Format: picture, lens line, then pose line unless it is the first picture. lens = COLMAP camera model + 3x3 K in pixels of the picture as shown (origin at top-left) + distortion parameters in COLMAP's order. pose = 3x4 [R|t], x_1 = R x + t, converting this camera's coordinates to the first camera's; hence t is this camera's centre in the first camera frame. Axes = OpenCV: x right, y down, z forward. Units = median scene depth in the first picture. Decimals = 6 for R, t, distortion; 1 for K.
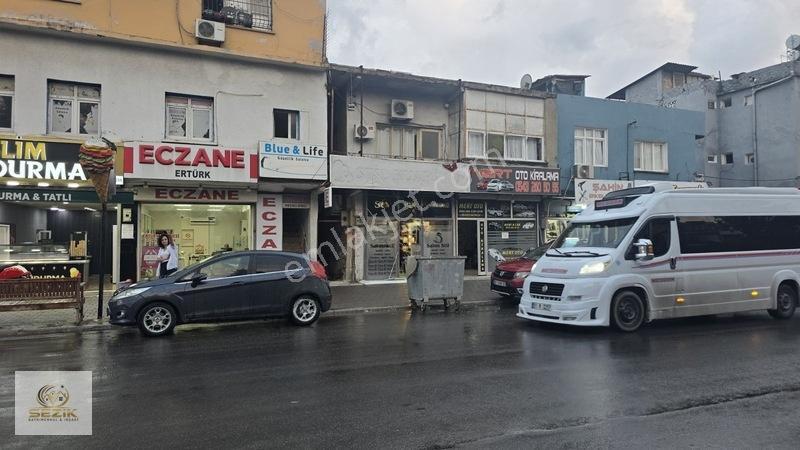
lens RADIAL K [[538.9, 0, 408.7], [0, 538.9, 220.7], [0, 0, 1]] dist [0.056929, -0.052134]
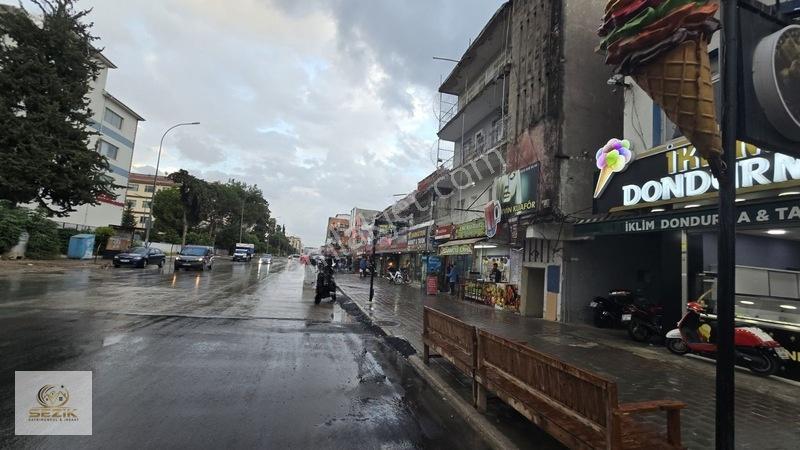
lens RADIAL K [[327.5, 0, 399.6], [0, 327.5, 231.1], [0, 0, 1]] dist [-0.001040, 0.001258]
pose [[-0.132148, -0.108246, -0.985302, -0.252095], [-0.043636, 0.993691, -0.103315, 0.025097], [0.990269, 0.029342, -0.136038, 0.597503]]
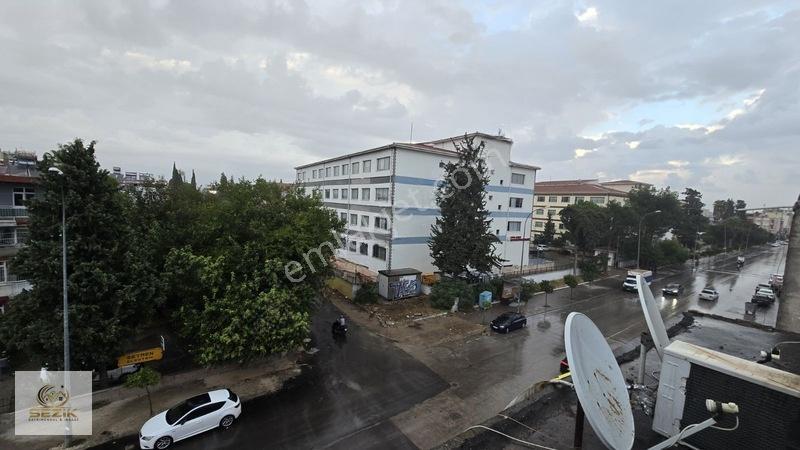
lens RADIAL K [[327.8, 0, 400.7], [0, 327.8, 230.5], [0, 0, 1]] dist [0.002763, 0.000294]
pose [[-0.968914, -0.024677, -0.246164, -0.380042], [-0.039564, 0.997663, 0.055715, -0.642238], [0.244214, 0.063722, -0.967625, 1.067562]]
